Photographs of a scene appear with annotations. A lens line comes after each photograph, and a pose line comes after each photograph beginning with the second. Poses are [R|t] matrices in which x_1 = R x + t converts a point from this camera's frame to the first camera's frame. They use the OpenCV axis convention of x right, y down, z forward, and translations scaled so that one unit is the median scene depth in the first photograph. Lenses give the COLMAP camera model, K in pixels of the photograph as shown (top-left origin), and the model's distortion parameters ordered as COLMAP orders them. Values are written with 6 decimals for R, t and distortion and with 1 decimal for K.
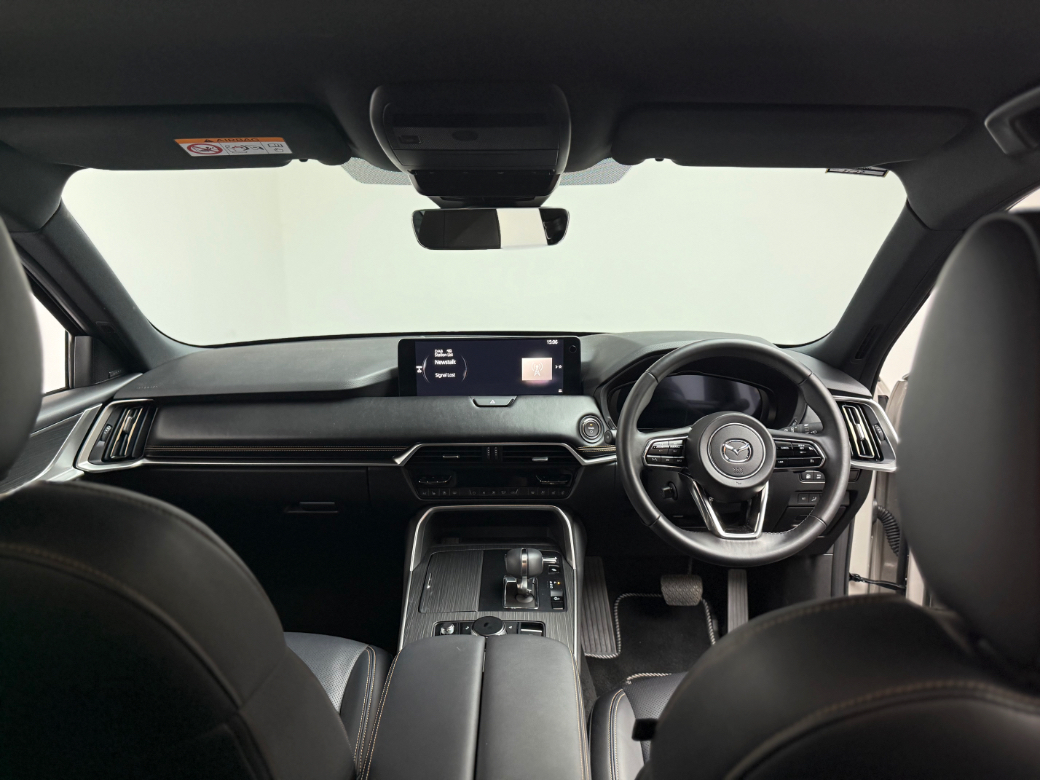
lens RADIAL K [[716.2, 0, 520.0], [0, 716.2, 390.0], [0, 0, 1]] dist [0.145595, -0.237696]
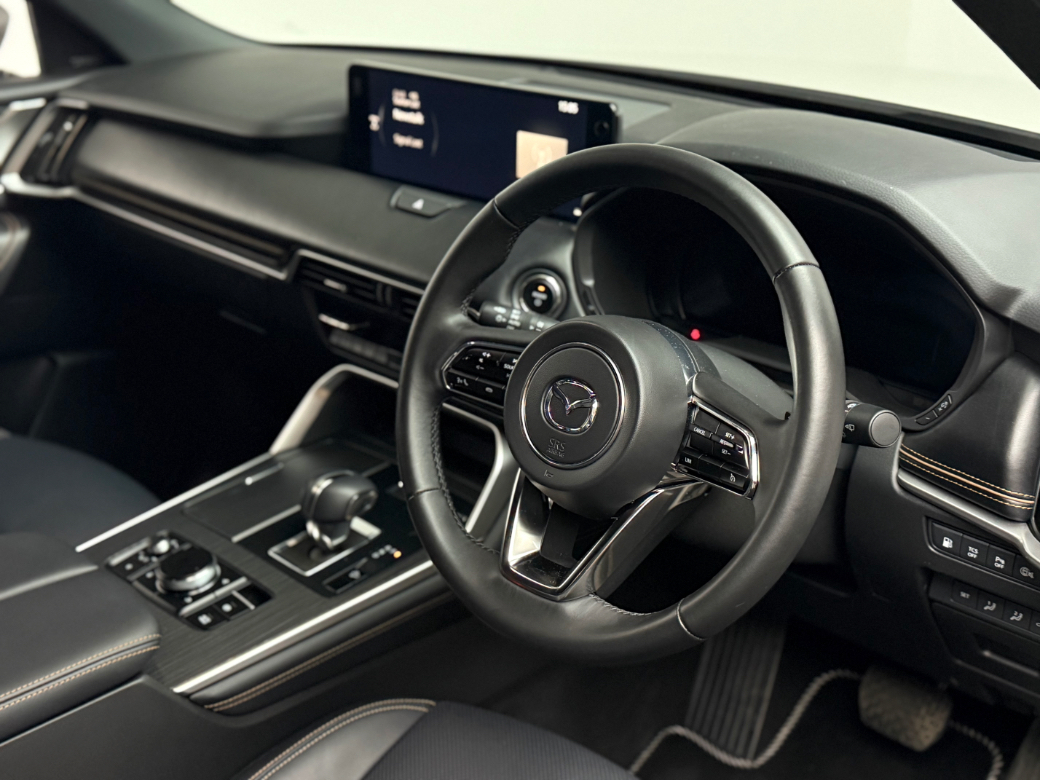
lens RADIAL K [[1201.0, 0, 519.8], [0, 1201.0, 410.6], [0, 0, 1]] dist [0.031324, 0.026647]
pose [[0.729722, 0.298340, -0.615223, 0.687201], [-0.162836, 0.949725, 0.267408, -0.099936], [0.664071, -0.094954, 0.741615, 0.425640]]
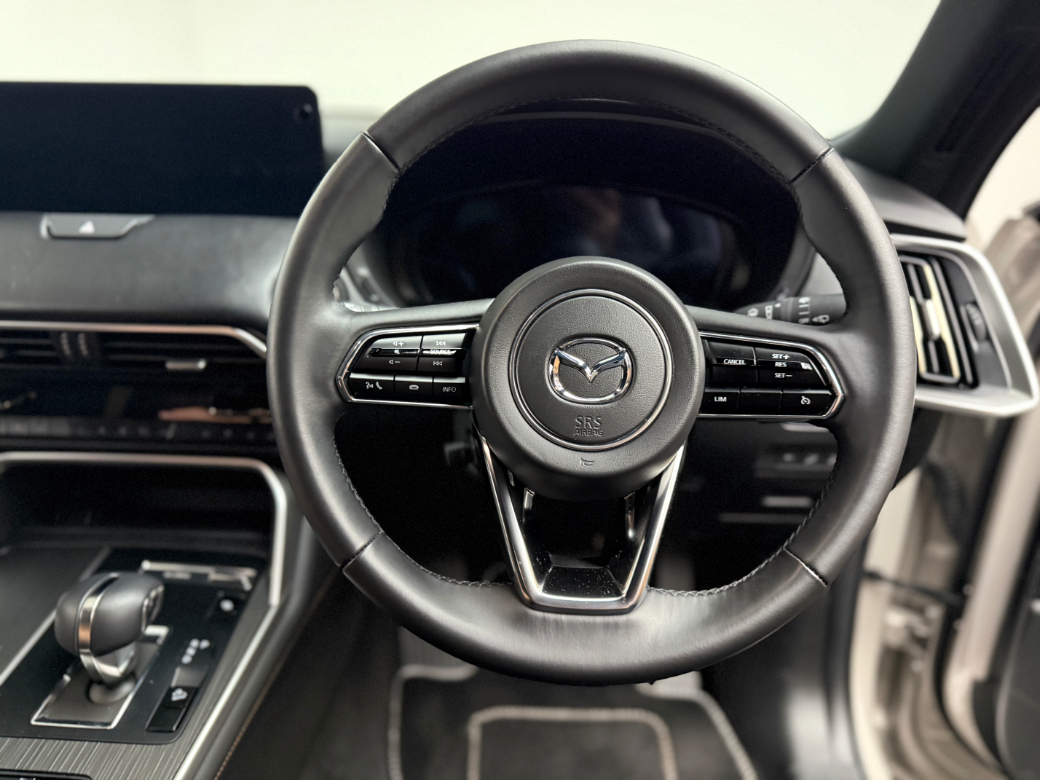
lens RADIAL K [[716.2, 0, 520.0], [0, 716.2, 390.0], [0, 0, 1]] dist [0.145595, -0.237696]
pose [[0.999336, 0.030103, -0.020539, 0.262061], [-0.026088, 0.984479, 0.173554, 0.033116], [0.025445, -0.172902, 0.984610, 0.631496]]
